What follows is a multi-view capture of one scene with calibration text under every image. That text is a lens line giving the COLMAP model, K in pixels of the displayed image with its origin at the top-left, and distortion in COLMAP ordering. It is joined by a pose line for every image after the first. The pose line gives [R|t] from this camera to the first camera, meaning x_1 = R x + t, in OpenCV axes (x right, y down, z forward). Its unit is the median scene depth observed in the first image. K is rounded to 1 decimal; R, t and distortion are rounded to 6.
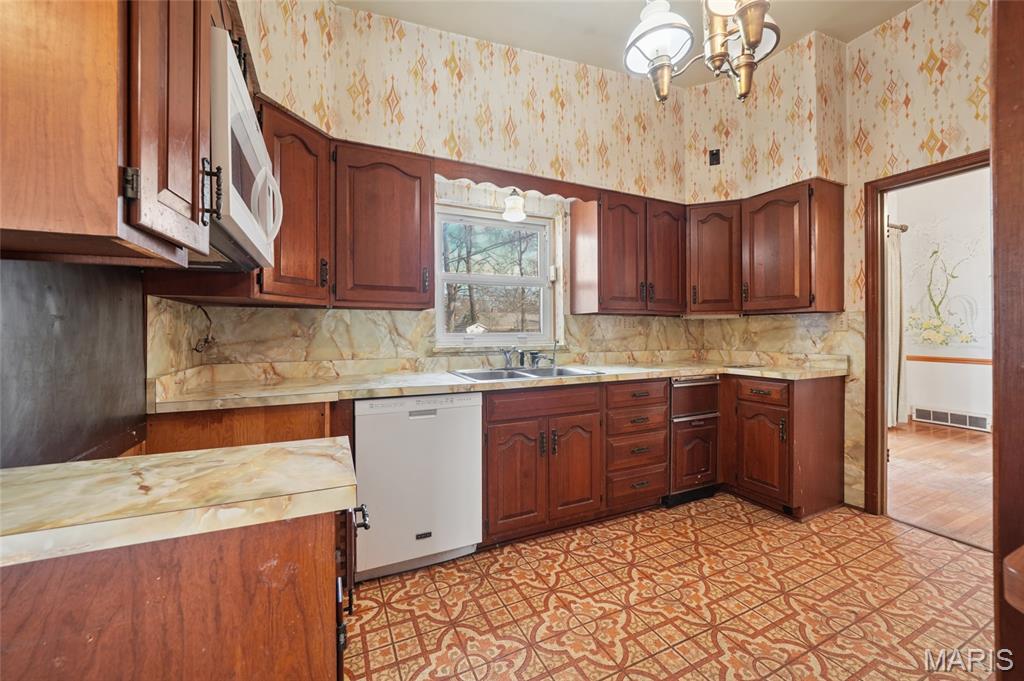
lens RADIAL K [[390.6, 0, 512.0], [0, 390.6, 331.4], [0, 0, 1]] dist [-0.007437, 0.000018]
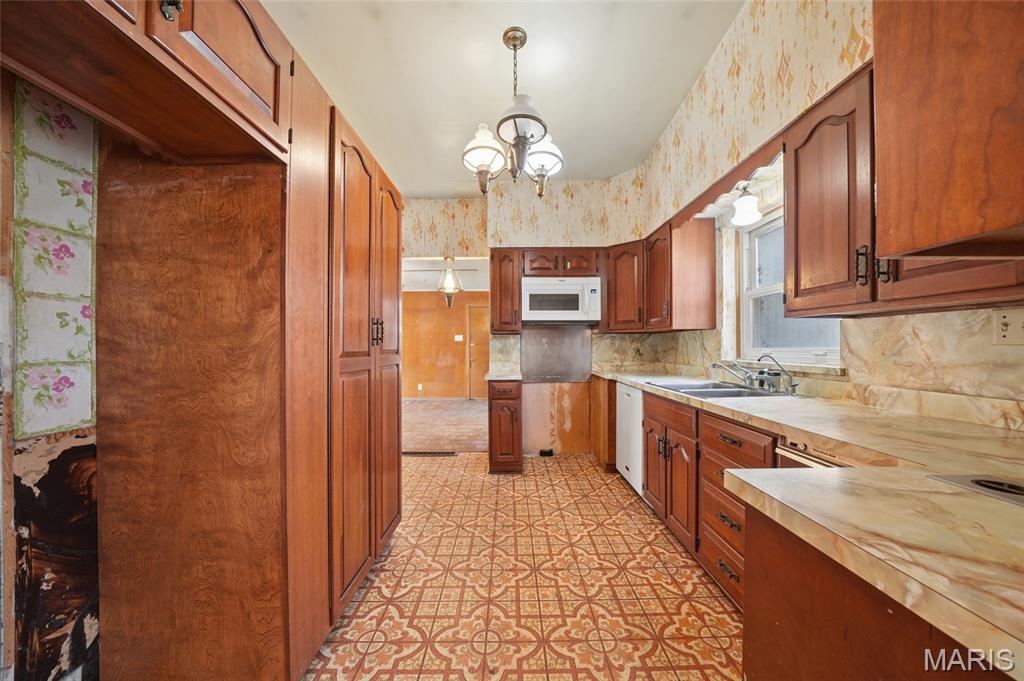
lens RADIAL K [[363.7, 0, 513.8], [0, 363.7, 344.5], [0, 0, 1]] dist [-0.002727, -0.000059]
pose [[-0.414585, 0.000196, -0.910011, 1.385226], [0.005212, 0.999984, -0.002160, -0.007970], [0.909996, -0.005638, -0.414579, 1.195200]]
